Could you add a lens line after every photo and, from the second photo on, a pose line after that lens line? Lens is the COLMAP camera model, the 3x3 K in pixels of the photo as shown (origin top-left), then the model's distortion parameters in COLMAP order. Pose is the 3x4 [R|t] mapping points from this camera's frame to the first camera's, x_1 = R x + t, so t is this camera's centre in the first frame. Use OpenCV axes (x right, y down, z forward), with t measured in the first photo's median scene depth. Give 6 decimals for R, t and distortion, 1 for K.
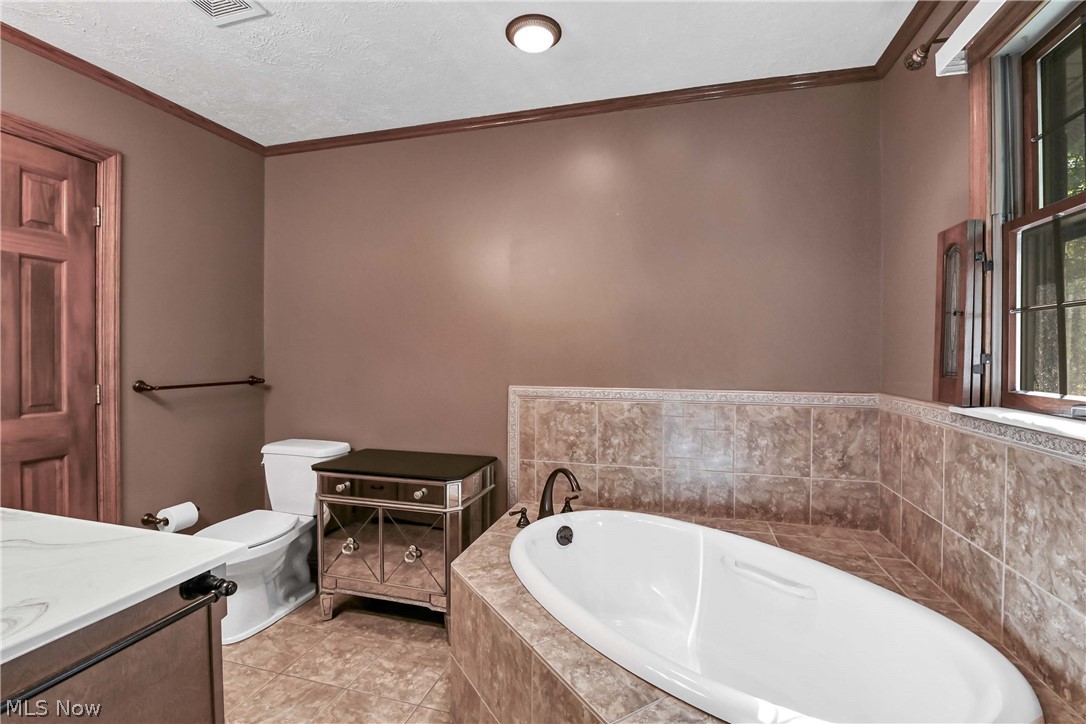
lens RADIAL K [[504.6, 0, 541.2], [0, 504.6, 360.9], [0, 0, 1]] dist [-0.029986, -0.000997]
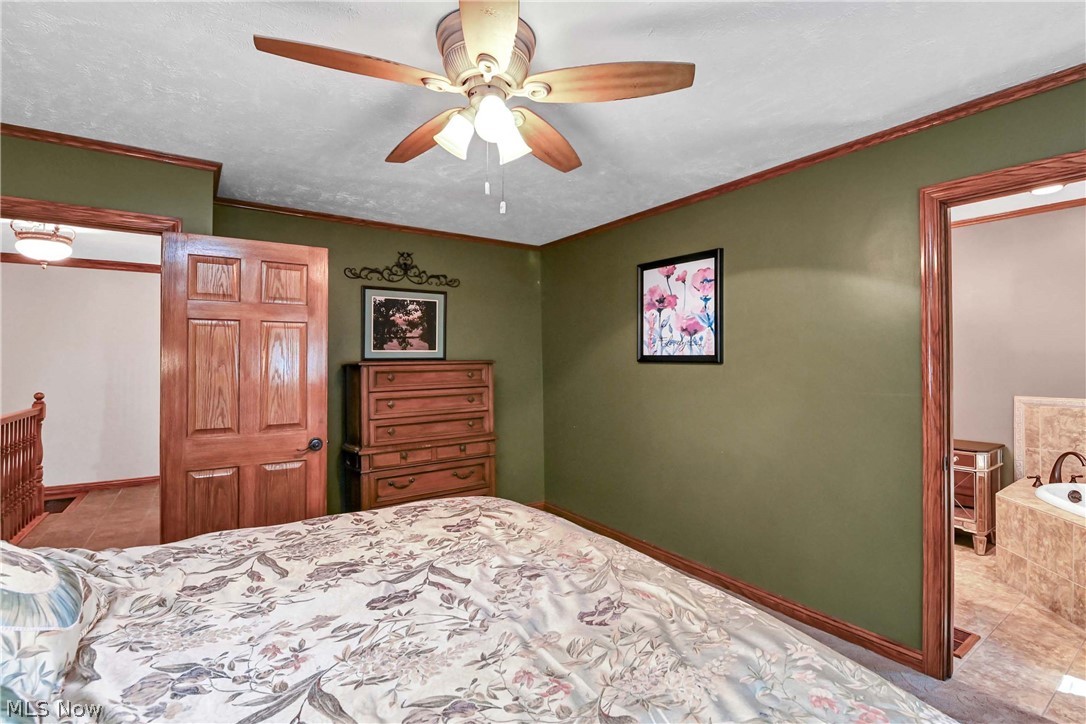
lens RADIAL K [[504.6, 0, 546.8], [0, 504.6, 355.8], [0, 0, 1]] dist [-0.029986, -0.000997]
pose [[0.771423, -0.011059, -0.636227, -0.209307], [-0.003758, 0.999752, -0.021933, -0.031925], [0.636312, 0.019311, 0.771190, -0.974107]]
